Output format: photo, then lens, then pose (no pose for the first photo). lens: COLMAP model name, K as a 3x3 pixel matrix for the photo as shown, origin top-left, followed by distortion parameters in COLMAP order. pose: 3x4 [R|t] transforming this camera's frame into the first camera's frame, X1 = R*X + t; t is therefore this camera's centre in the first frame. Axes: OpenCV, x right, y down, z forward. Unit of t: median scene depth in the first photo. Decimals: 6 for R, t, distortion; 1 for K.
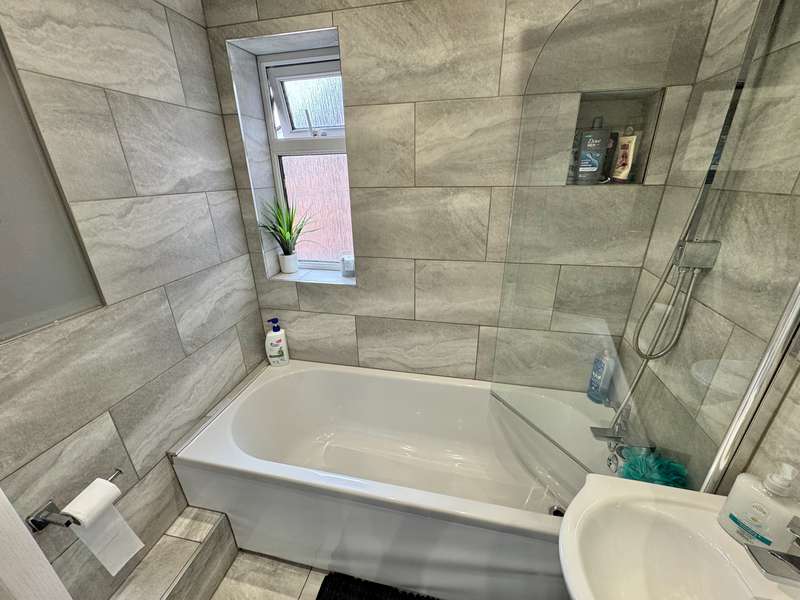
lens RADIAL K [[318.1, 0, 402.4], [0, 318.1, 298.9], [0, 0, 1]] dist [0.001432, 0.000173]
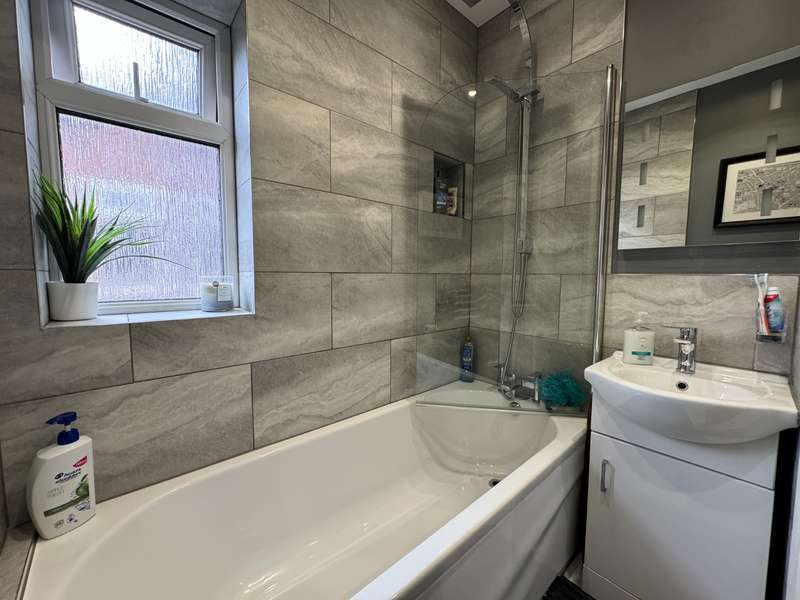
lens RADIAL K [[318.1, 0, 401.5], [0, 318.1, 297.7], [0, 0, 1]] dist [0.001432, 0.000173]
pose [[0.594115, -0.043704, 0.803192, -0.570407], [0.283075, 0.946008, -0.157913, 0.135890], [-0.752925, 0.321182, 0.574409, 0.394272]]
